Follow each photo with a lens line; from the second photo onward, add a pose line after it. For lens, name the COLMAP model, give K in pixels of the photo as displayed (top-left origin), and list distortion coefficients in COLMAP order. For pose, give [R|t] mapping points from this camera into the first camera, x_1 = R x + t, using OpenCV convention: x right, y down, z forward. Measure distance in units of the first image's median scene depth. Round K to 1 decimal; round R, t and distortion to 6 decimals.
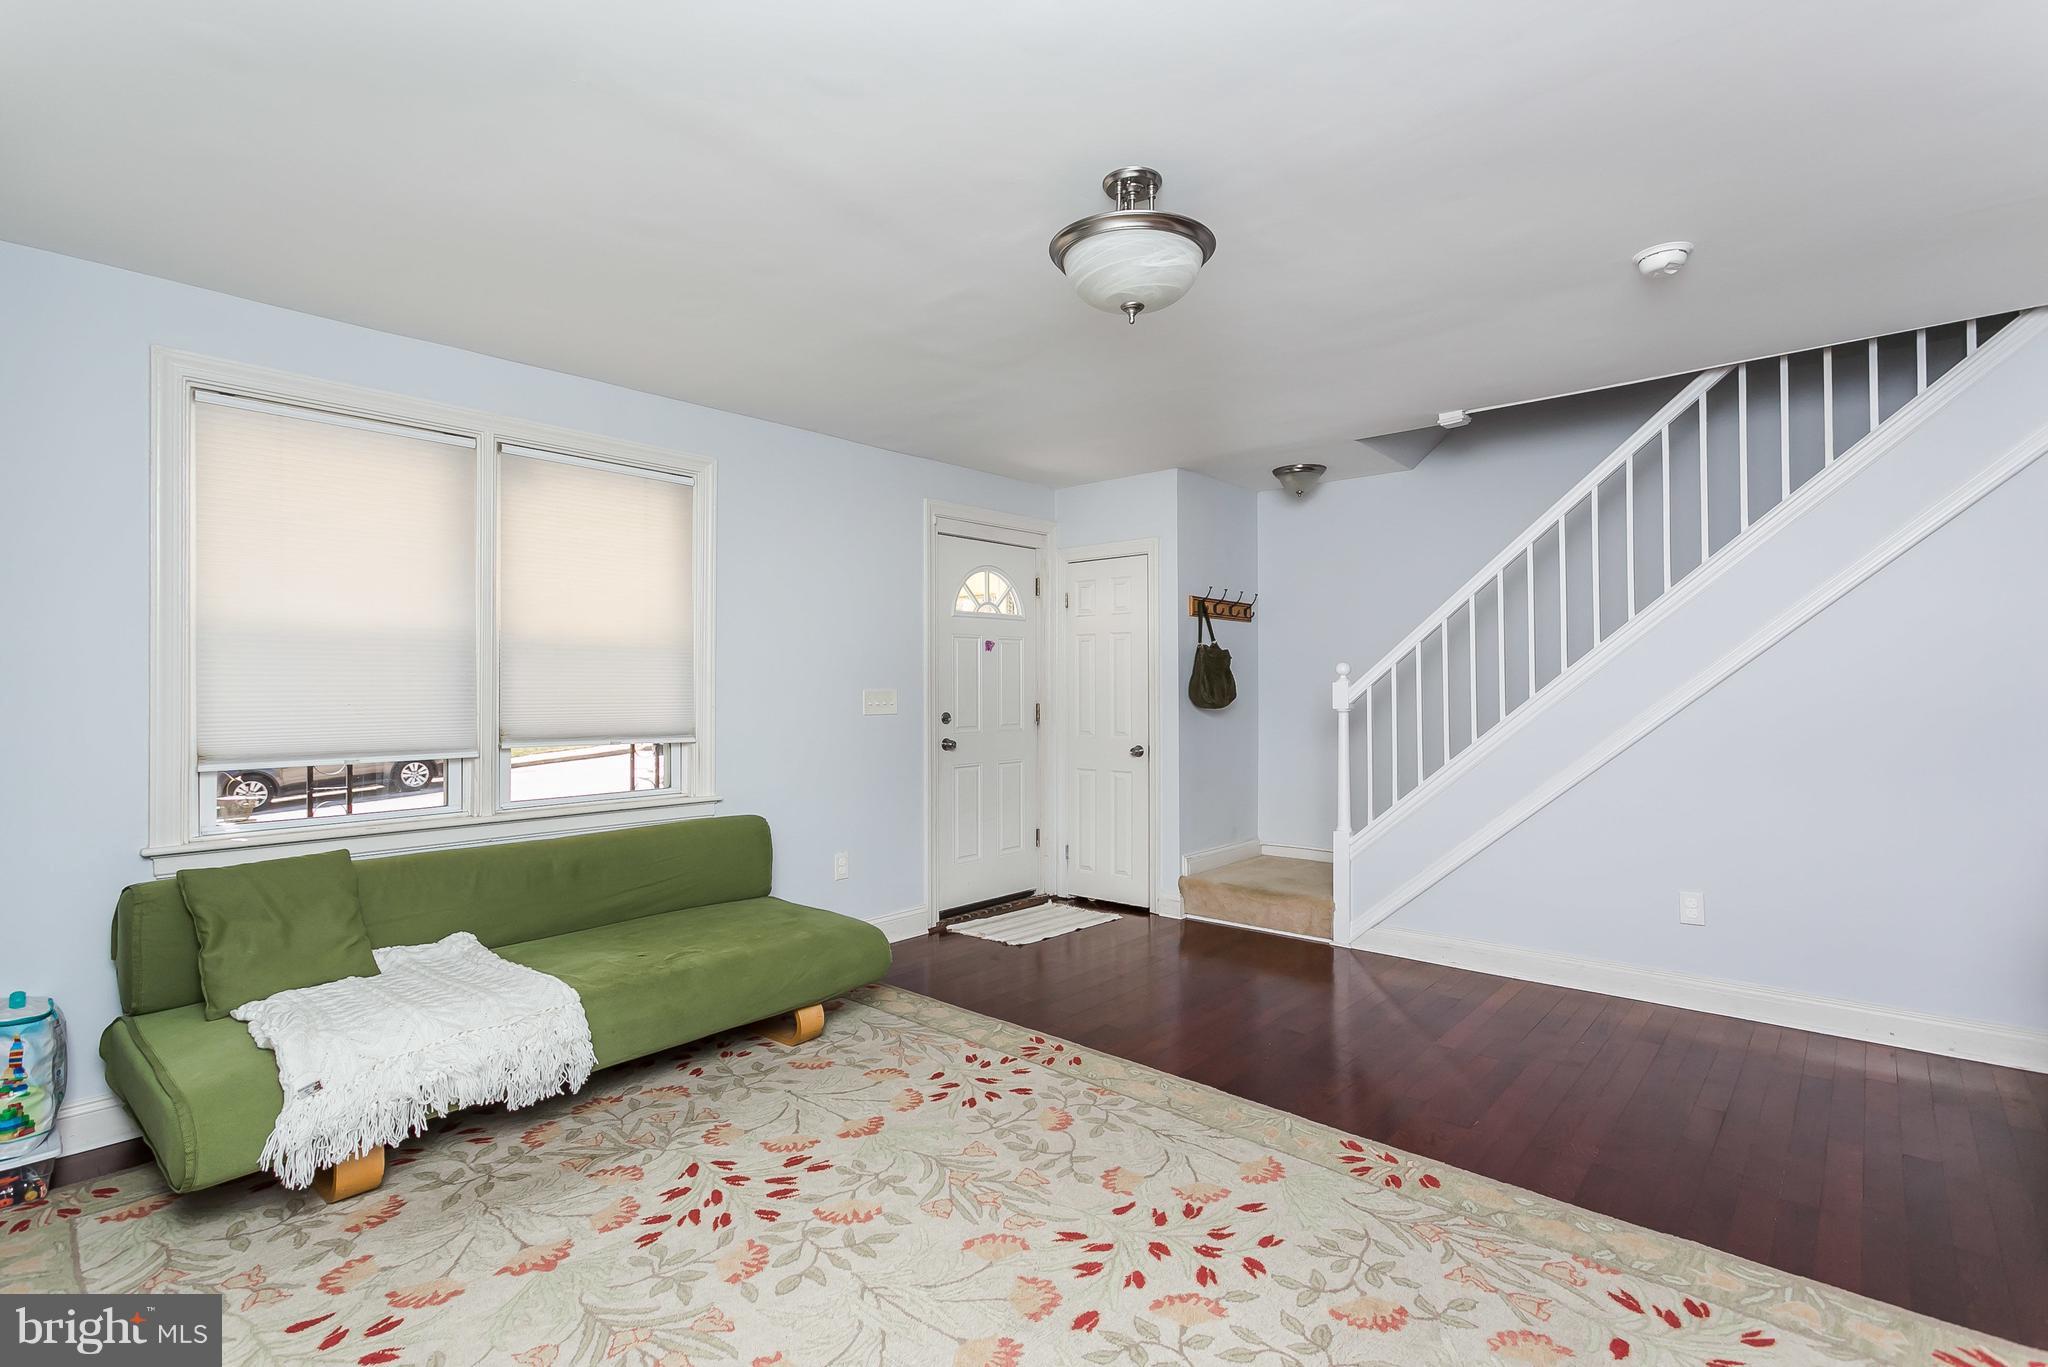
lens RADIAL K [[964.3, 0, 1011.0], [0, 964.3, 679.3], [0, 0, 1]] dist [0.003461, 0.000543]
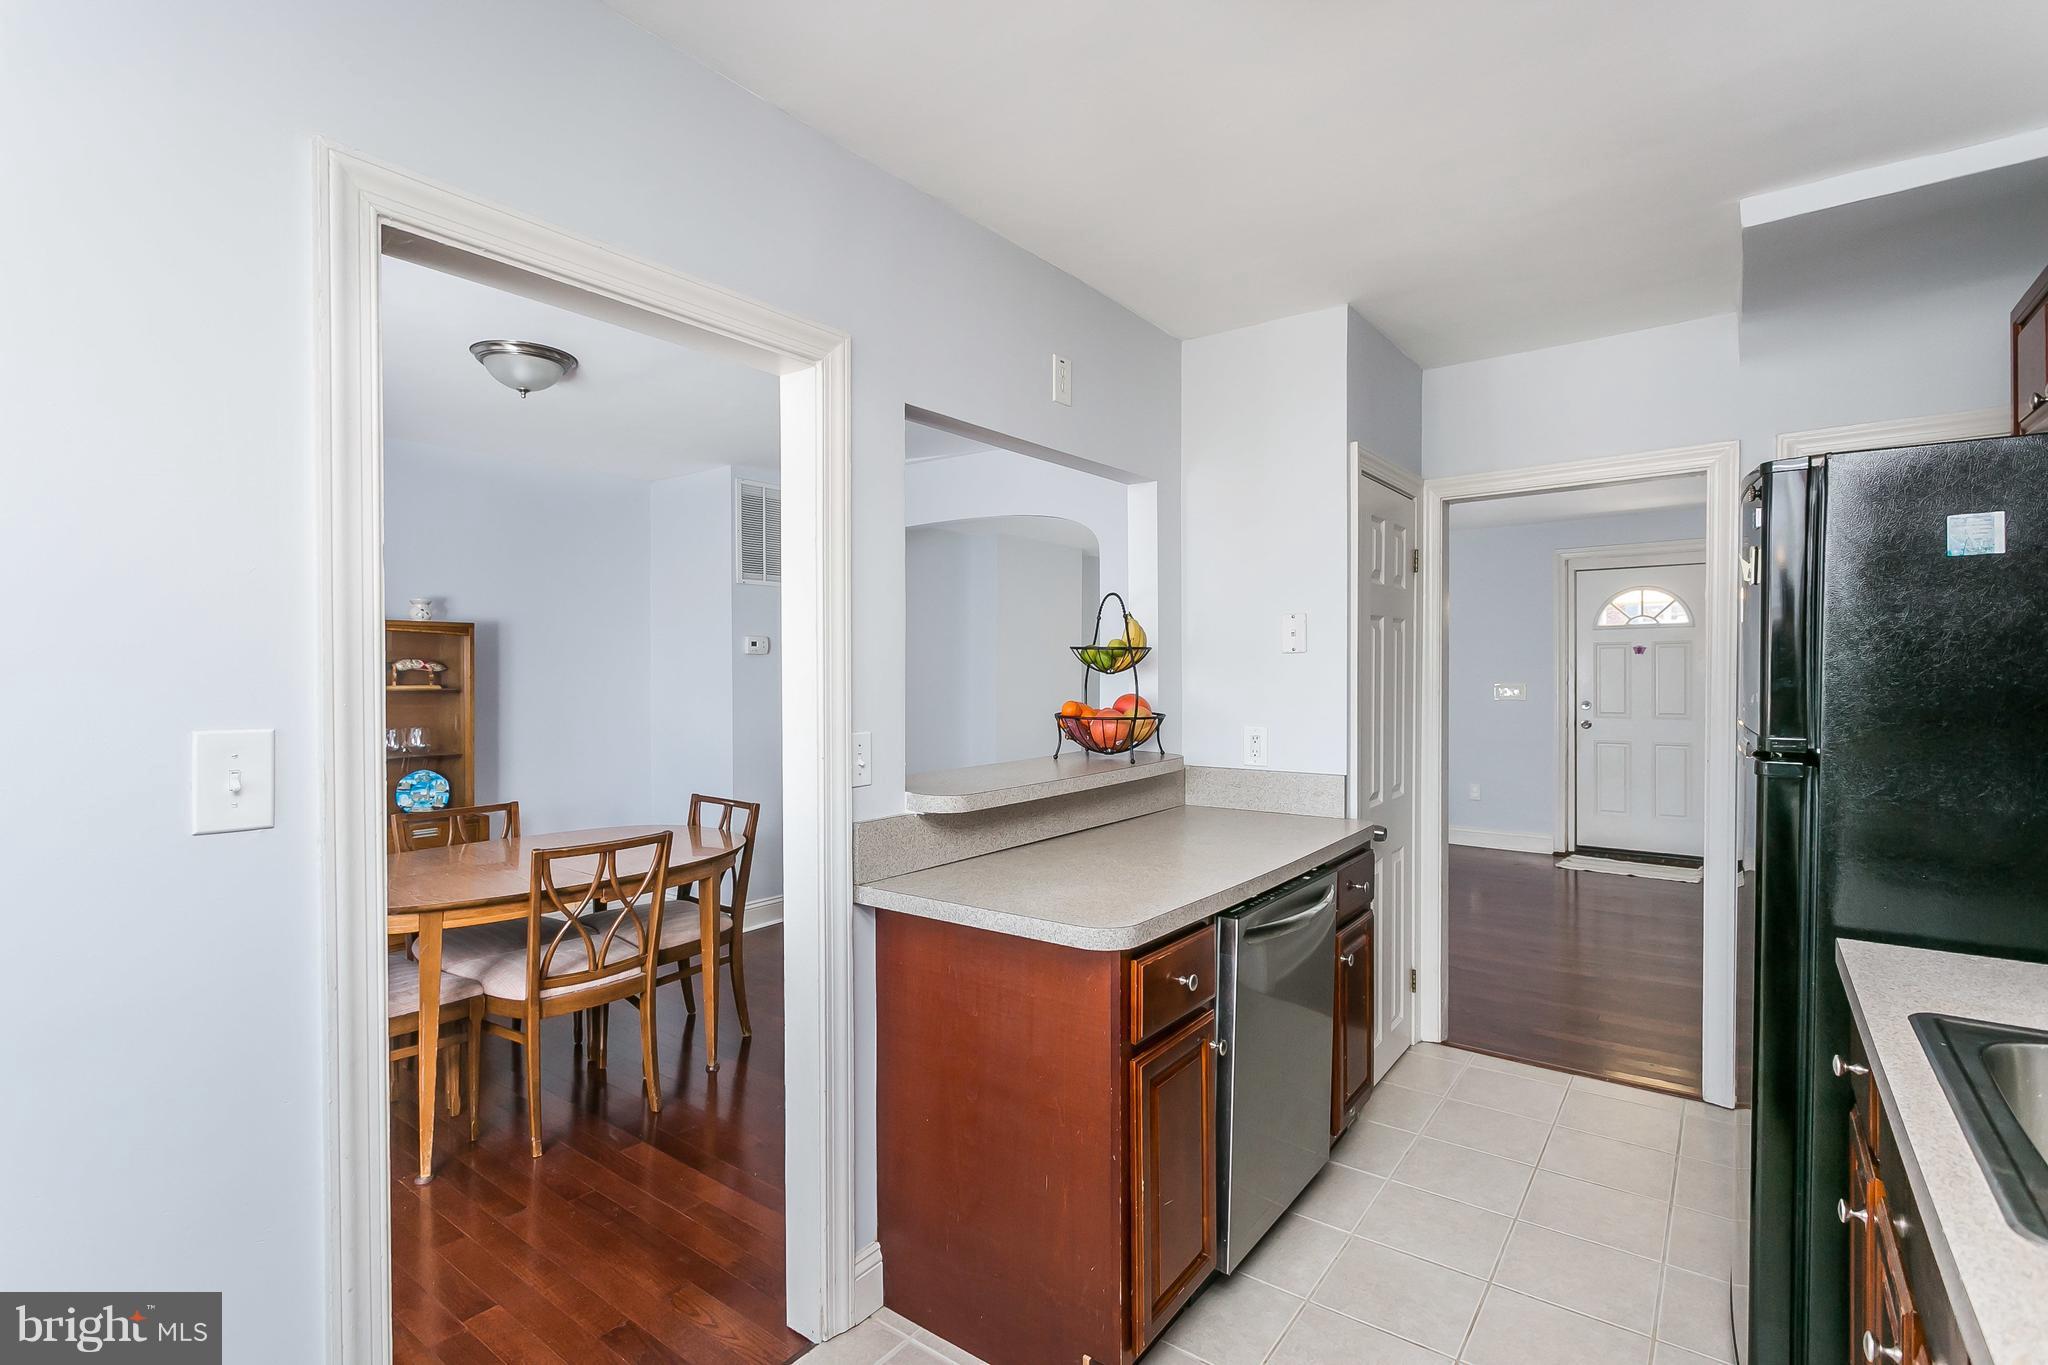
lens RADIAL K [[964.3, 0, 1011.0], [0, 964.3, 678.3], [0, 0, 1]] dist [0.003461, 0.000543]
pose [[0.069398, 0.017369, -0.997438, 1.700527], [0.016541, 0.999691, 0.018559, -0.050370], [0.997452, -0.017787, 0.069089, 0.141765]]
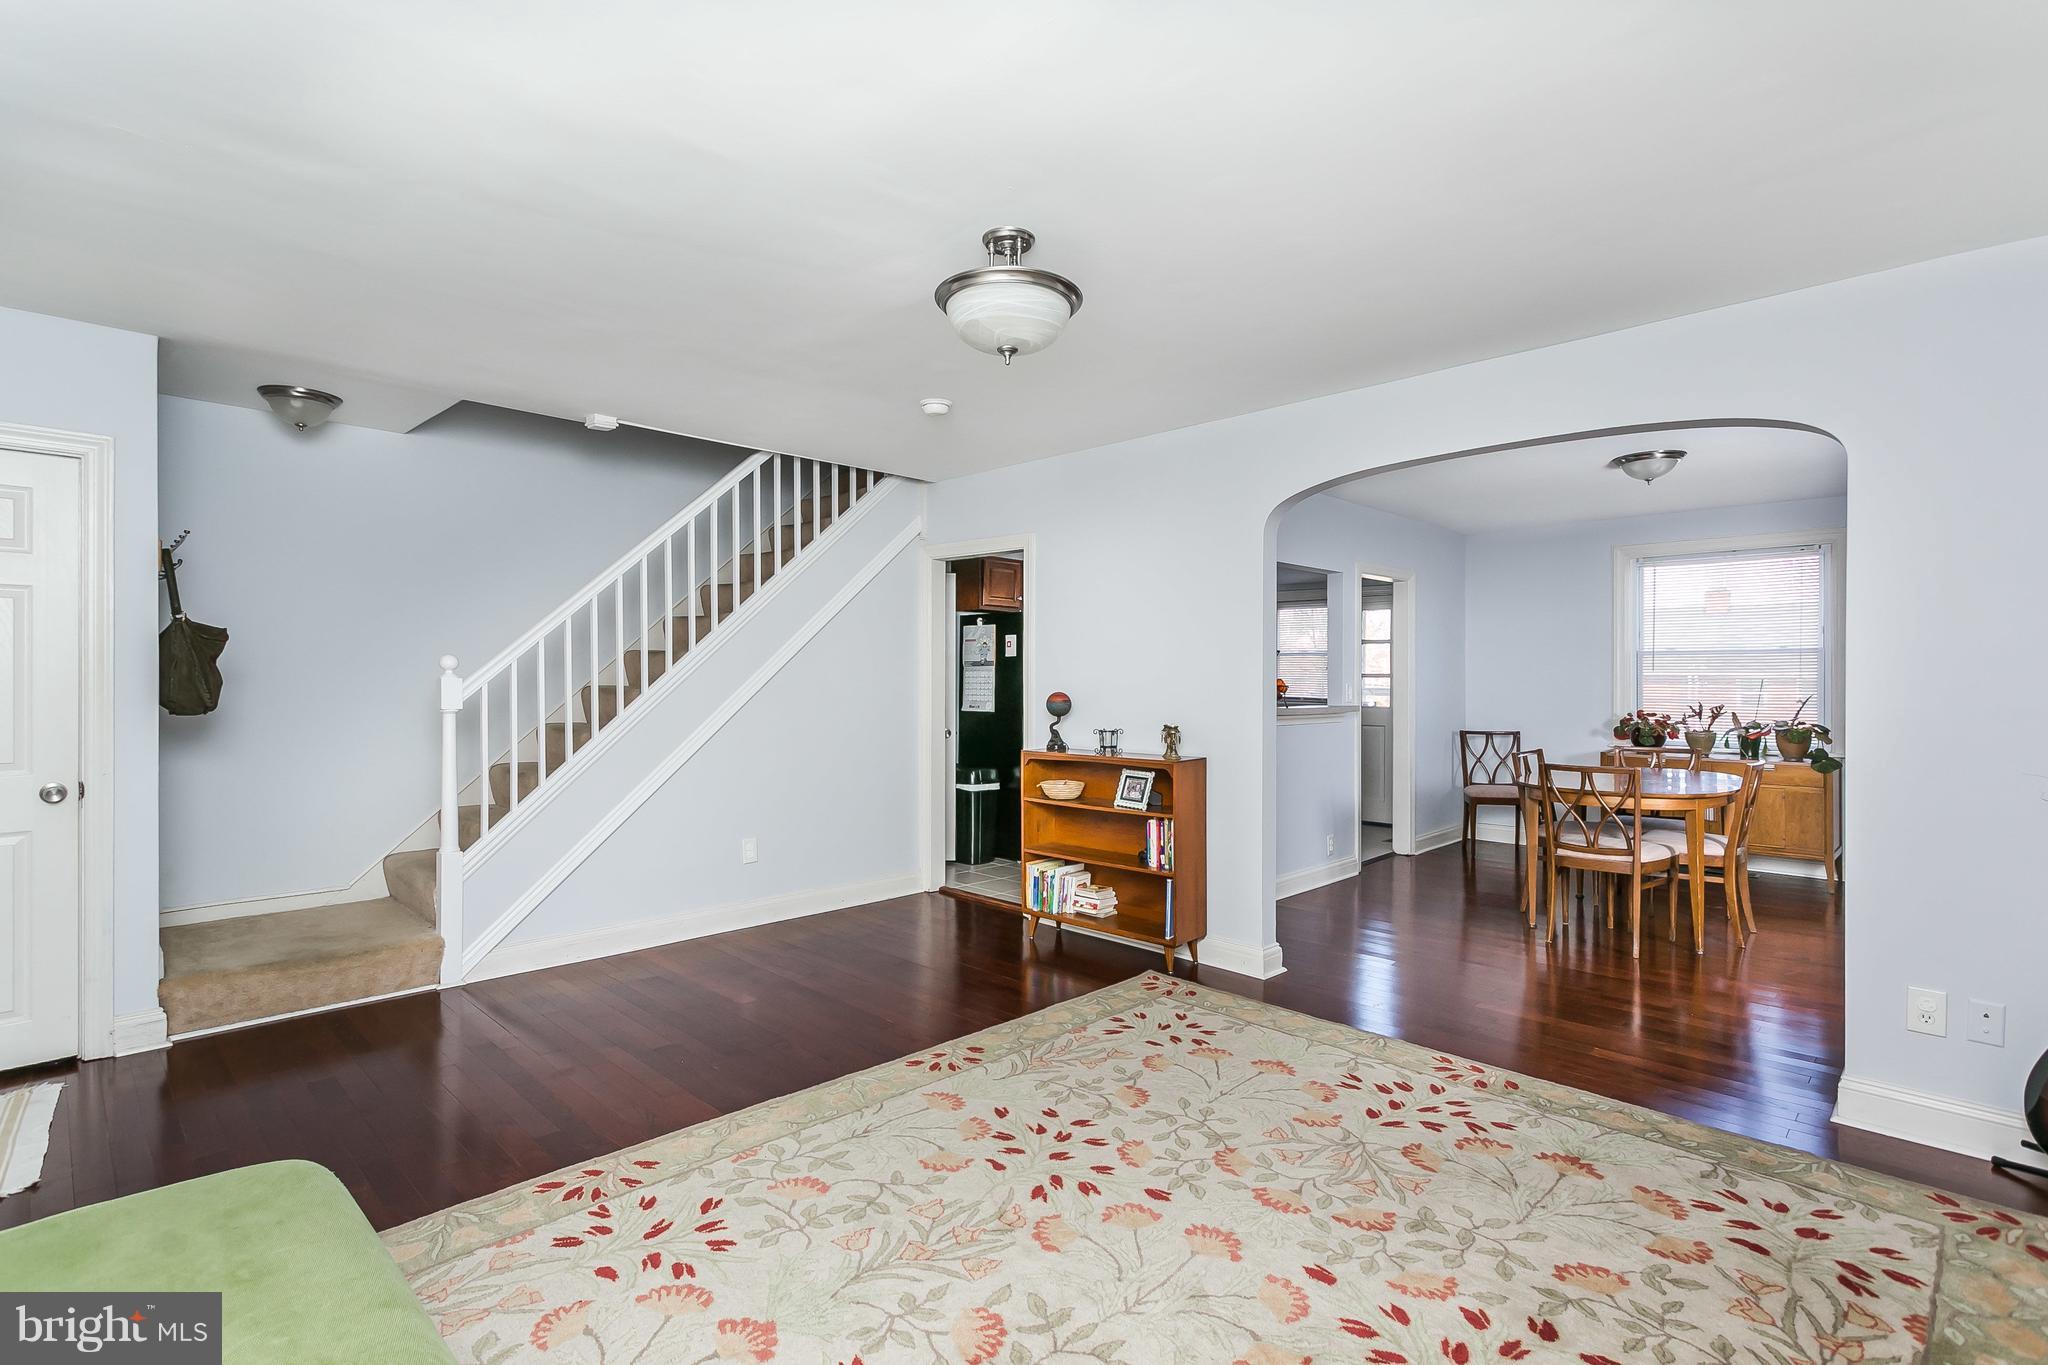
lens RADIAL K [[964.3, 0, 1011.0], [0, 964.3, 678.3], [0, 0, 1]] dist [0.003461, 0.000543]
pose [[0.054864, 0.005619, 0.998478, -0.602563], [-0.014019, 0.999890, -0.004856, -0.000075], [-0.998395, -0.013731, 0.054937, 0.570833]]
